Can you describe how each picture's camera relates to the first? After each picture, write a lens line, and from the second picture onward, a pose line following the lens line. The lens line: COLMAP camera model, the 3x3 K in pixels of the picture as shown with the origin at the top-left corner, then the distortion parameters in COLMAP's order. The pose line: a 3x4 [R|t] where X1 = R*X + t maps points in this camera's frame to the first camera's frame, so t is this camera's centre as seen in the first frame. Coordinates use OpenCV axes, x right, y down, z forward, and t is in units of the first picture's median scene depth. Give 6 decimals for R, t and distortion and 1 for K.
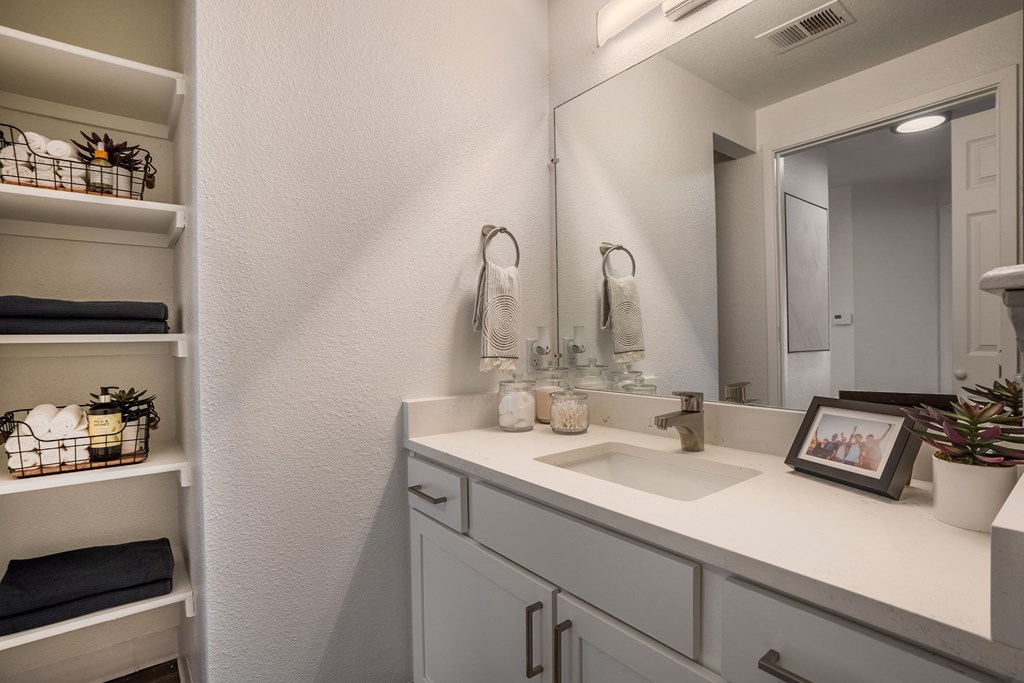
lens RADIAL K [[486.6, 0, 513.5], [0, 486.6, 343.3], [0, 0, 1]] dist [0.002399, 0.000105]
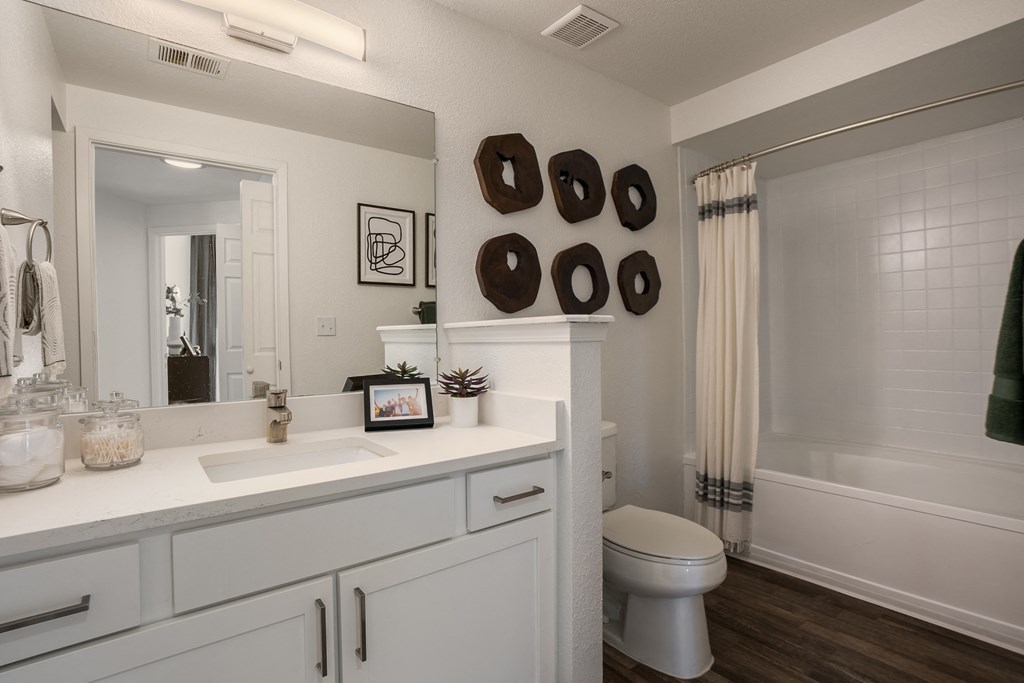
lens RADIAL K [[508.0, 0, 492.6], [0, 508.0, 343.2], [0, 0, 1]] dist [-0.047736, 0.003537]
pose [[0.020362, -0.000716, 0.999792, -0.961718], [0.017900, 0.999840, 0.000351, 0.002076], [-0.999632, 0.017889, 0.020372, 0.596573]]
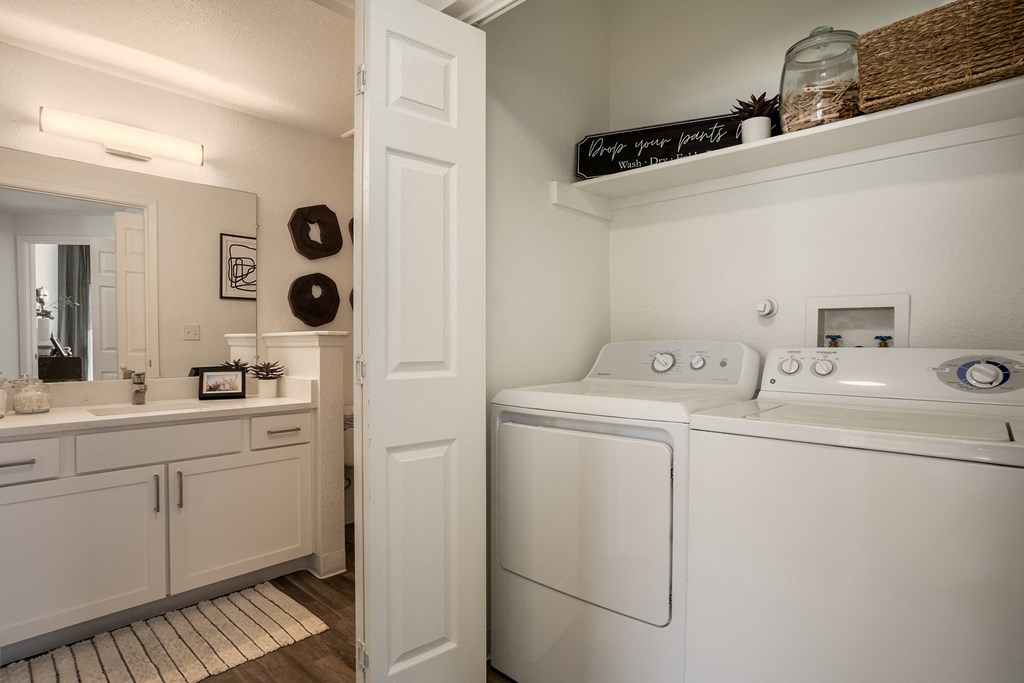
lens RADIAL K [[560.4, 0, 521.0], [0, 560.4, 351.4], [0, 0, 1]] dist [-0.028680, 0.010061]
pose [[-0.147545, -0.003833, 0.989048, -2.389388], [0.006077, 0.999970, 0.004782, 0.021721], [-0.989037, 0.006716, -0.147517, -0.155566]]
